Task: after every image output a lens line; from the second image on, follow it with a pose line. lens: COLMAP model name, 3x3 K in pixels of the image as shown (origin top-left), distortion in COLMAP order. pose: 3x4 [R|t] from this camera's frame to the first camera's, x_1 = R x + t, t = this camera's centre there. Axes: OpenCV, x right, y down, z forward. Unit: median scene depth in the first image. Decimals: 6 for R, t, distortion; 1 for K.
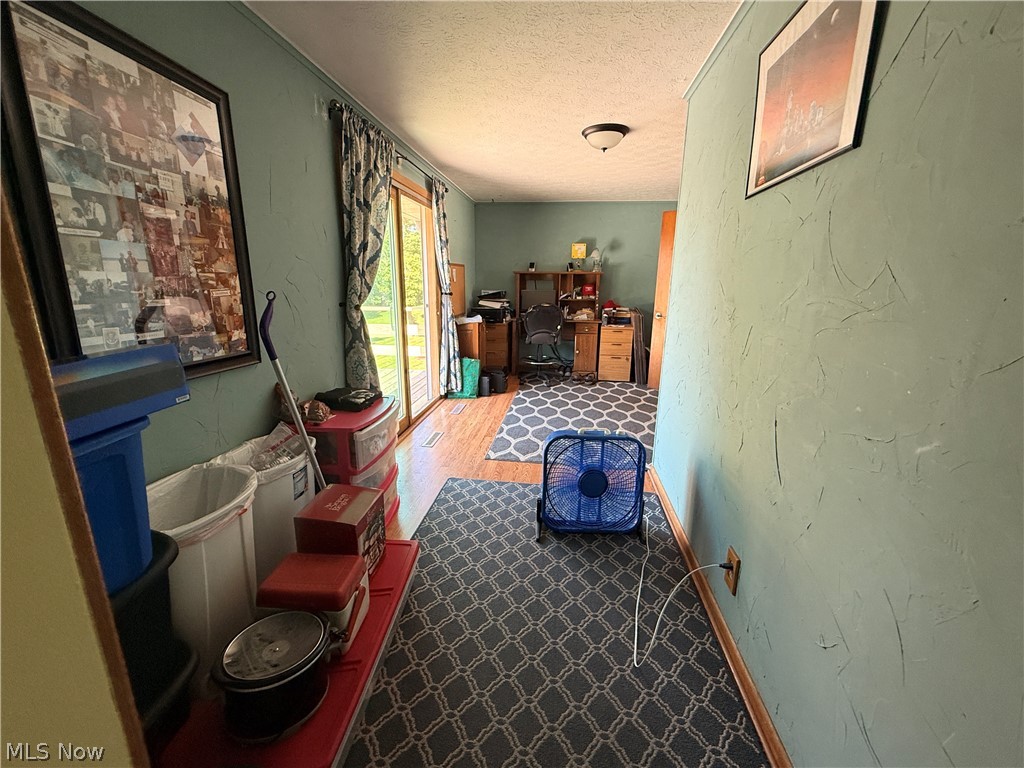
lens RADIAL K [[418.8, 0, 512.0], [0, 418.8, 384.0], [0, 0, 1]] dist [0.000249, -0.000006]
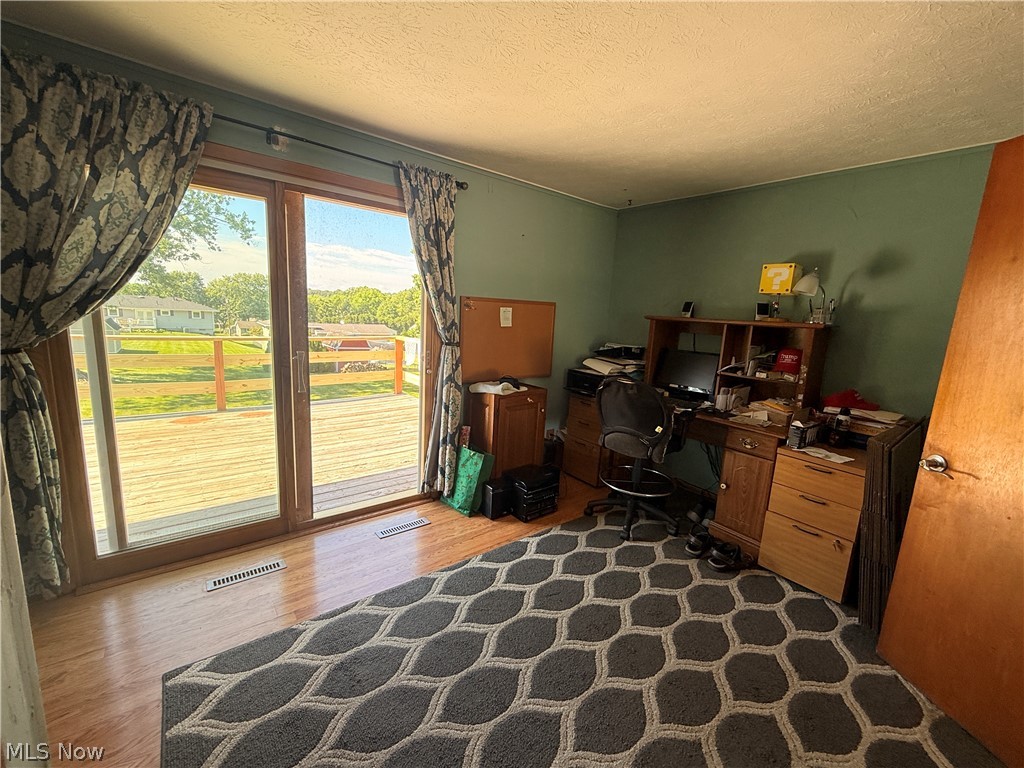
lens RADIAL K [[418.8, 0, 512.0], [0, 418.8, 384.0], [0, 0, 1]] dist [0.000249, -0.000006]
pose [[0.722459, 0.146884, -0.675631, 0.295897], [-0.211472, 0.977288, -0.013664, -0.136678], [0.658280, 0.152749, 0.737113, 0.489901]]
